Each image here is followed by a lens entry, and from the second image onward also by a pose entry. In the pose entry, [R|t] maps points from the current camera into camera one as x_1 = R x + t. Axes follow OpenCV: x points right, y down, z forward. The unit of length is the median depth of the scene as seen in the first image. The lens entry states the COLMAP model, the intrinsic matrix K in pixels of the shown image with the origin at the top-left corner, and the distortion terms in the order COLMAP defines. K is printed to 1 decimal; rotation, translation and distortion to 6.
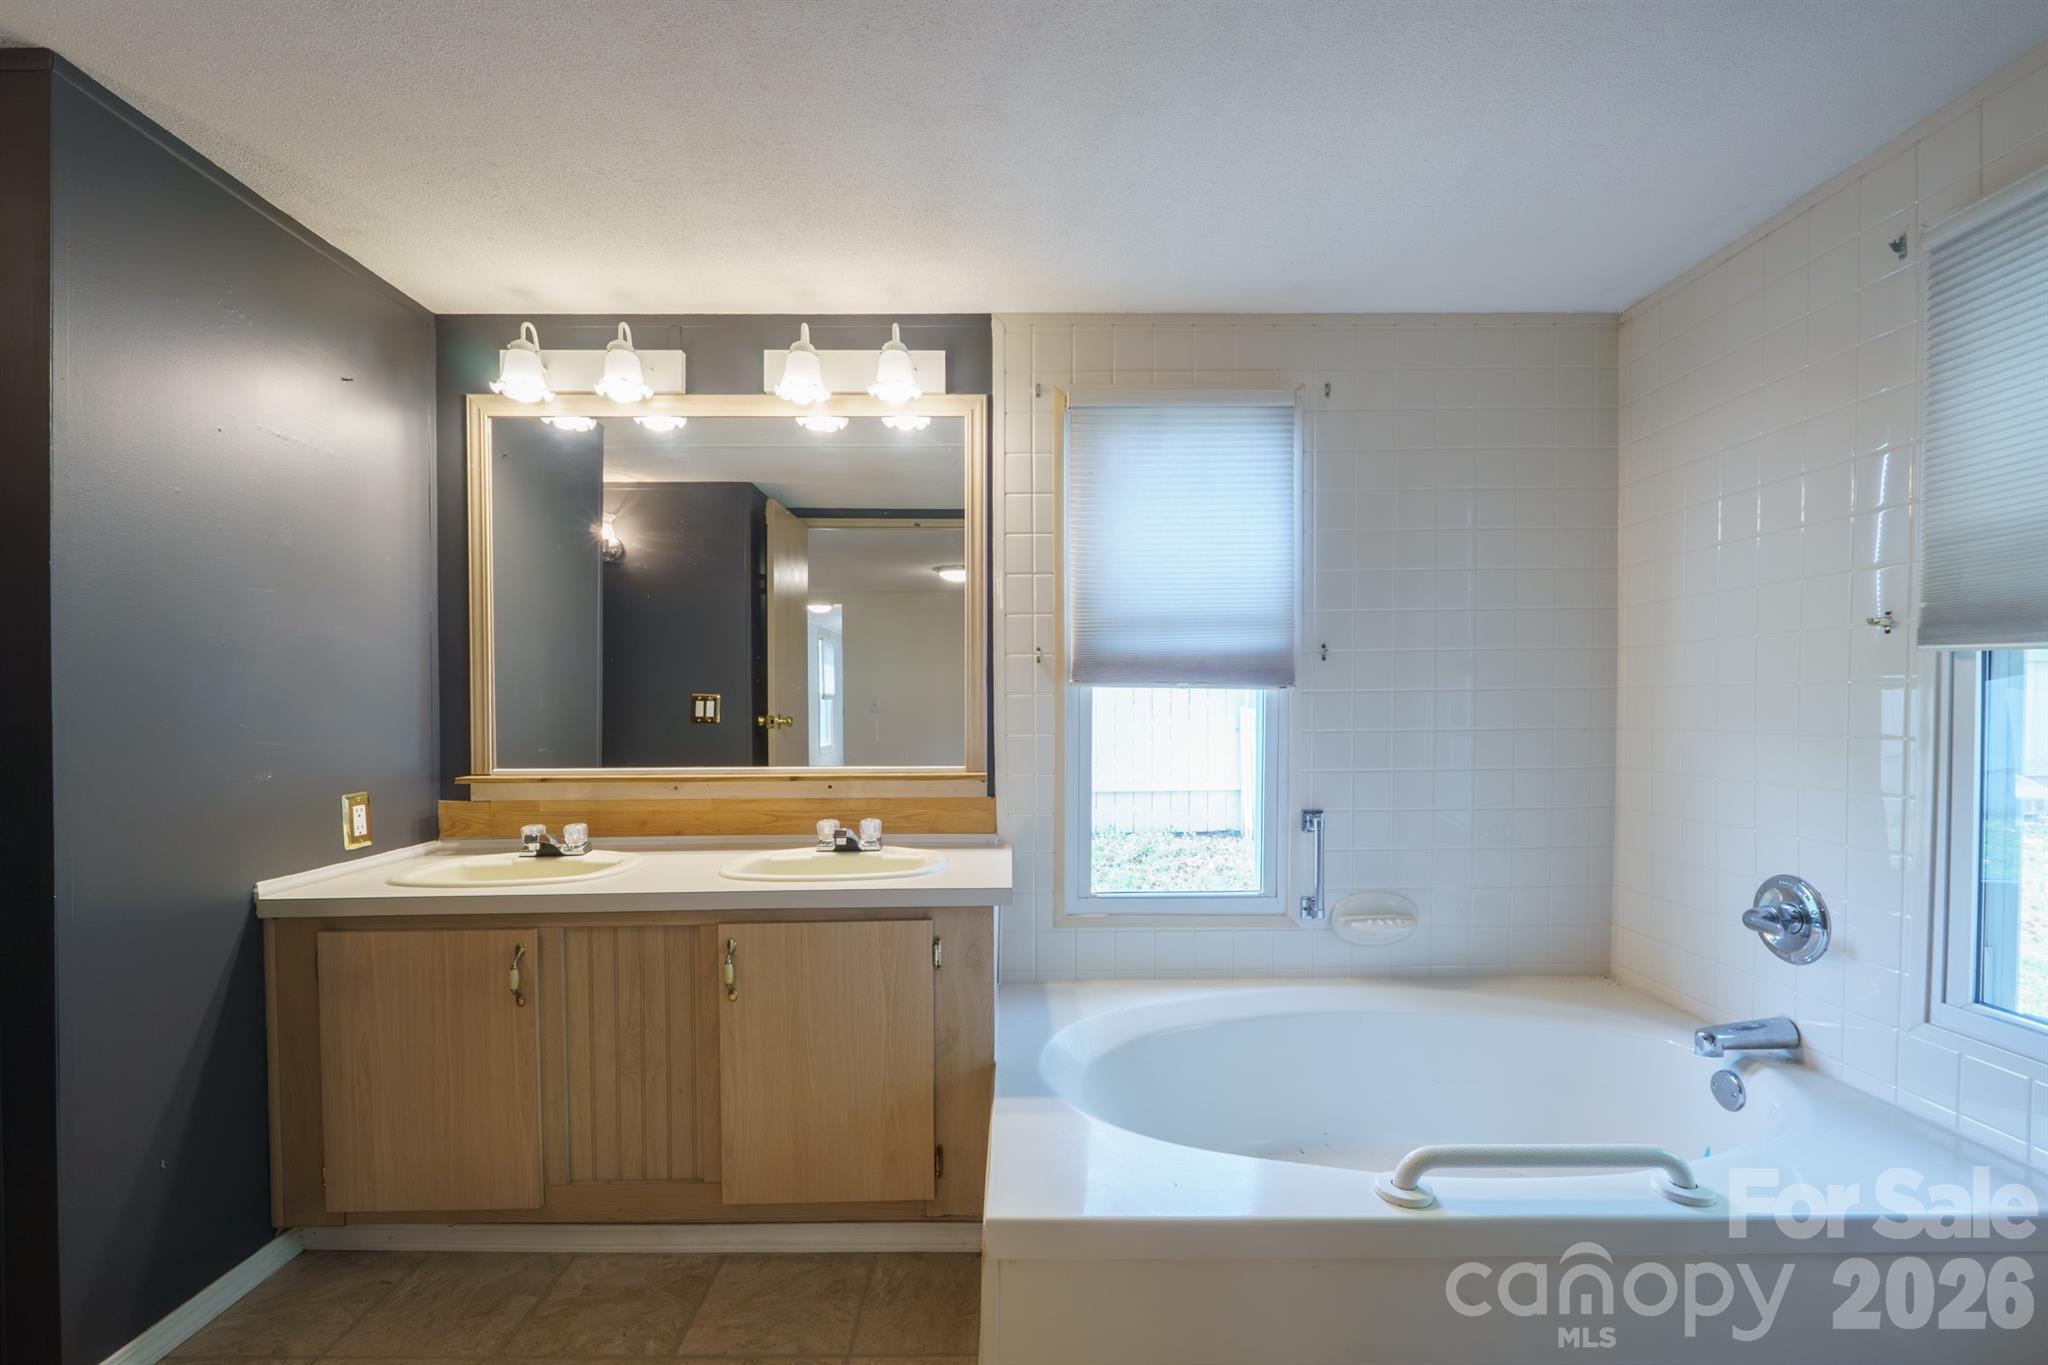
lens RADIAL K [[865.4, 0, 1013.5], [0, 865.4, 726.7], [0, 0, 1]] dist [-0.006127, 0.000116]
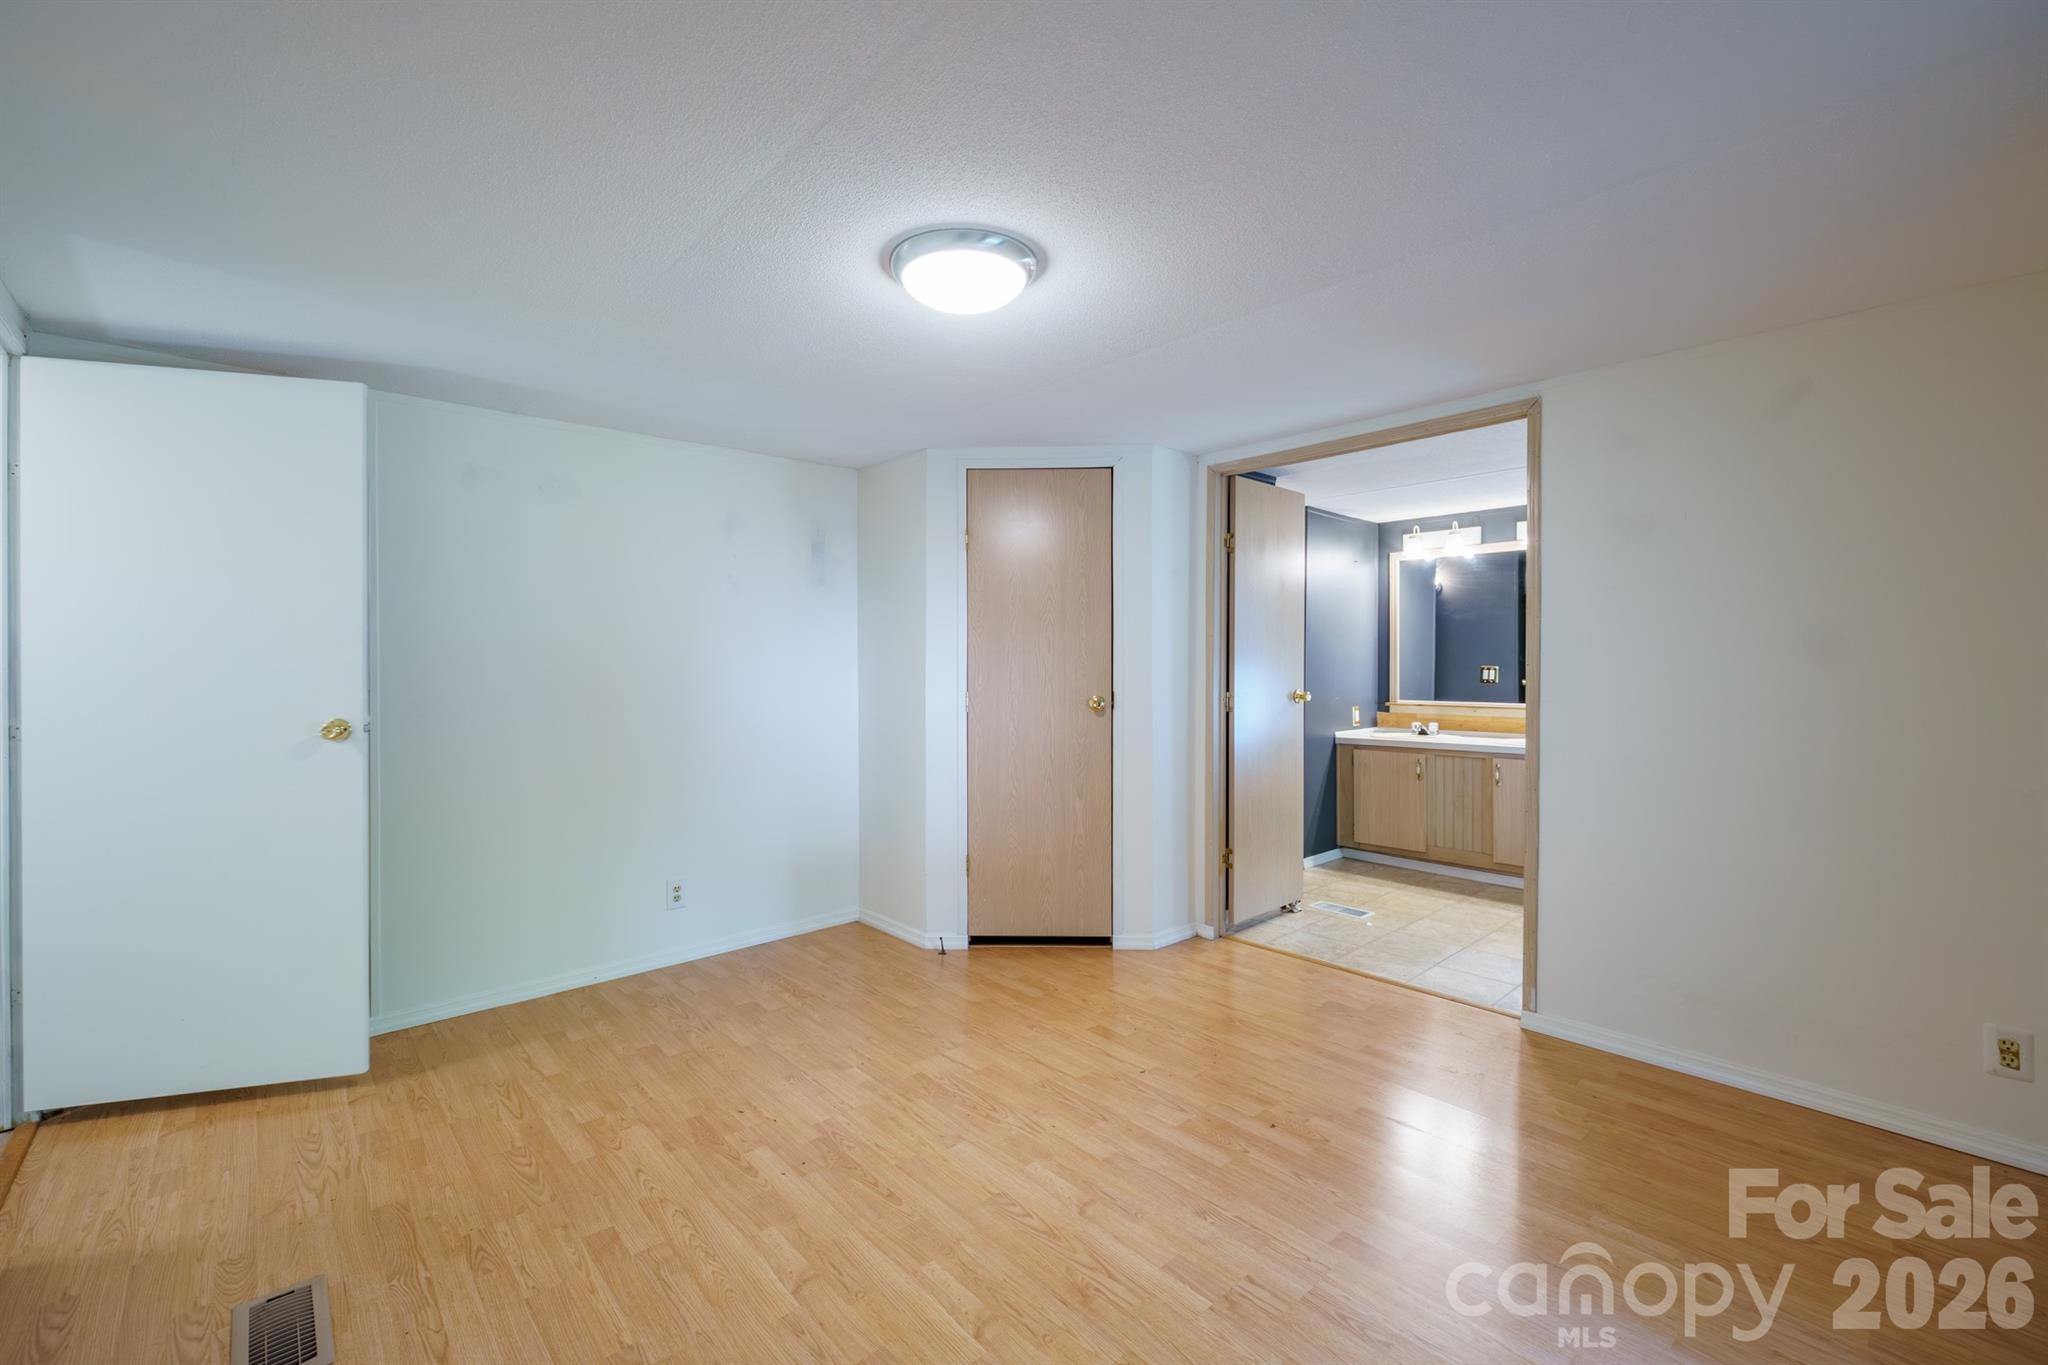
lens RADIAL K [[865.4, 0, 1028.9], [0, 865.4, 662.1], [0, 0, 1]] dist [-0.006127, 0.000116]
pose [[0.672750, 0.001037, -0.739869, 0.539346], [-0.019035, 0.999692, -0.015907, -0.001335], [0.739625, 0.024785, 0.672563, -1.504575]]
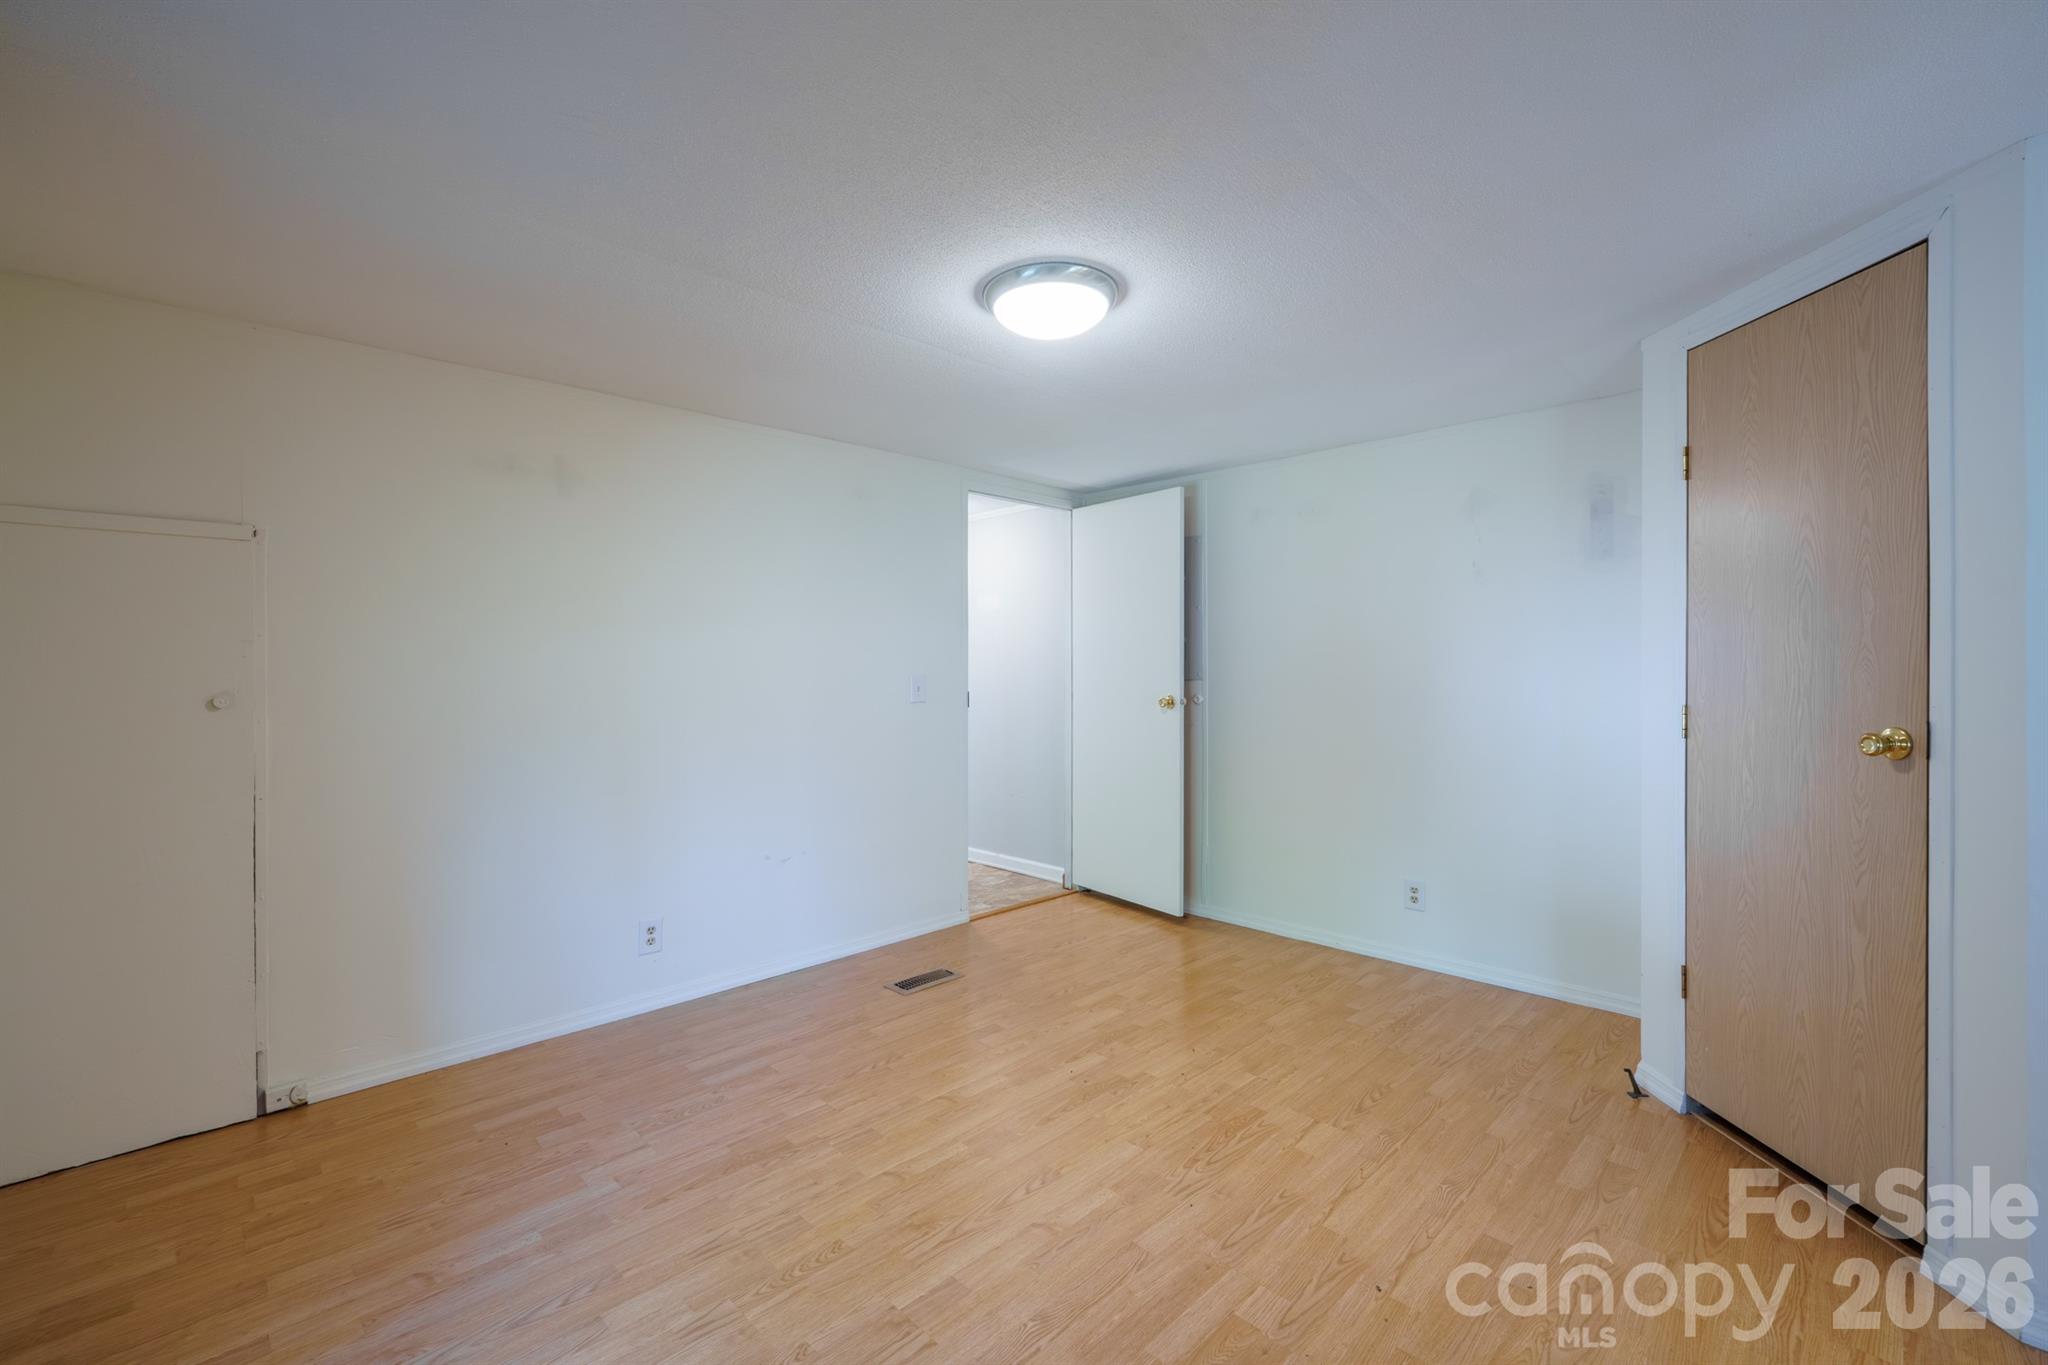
lens RADIAL K [[865.4, 0, 1012.3], [0, 865.4, 671.9], [0, 0, 1]] dist [-0.006127, 0.000116]
pose [[-0.716999, 0.015009, -0.696912, 0.534839], [-0.010834, 0.999407, 0.032670, -0.036901], [0.696990, 0.030975, -0.716412, -0.259272]]
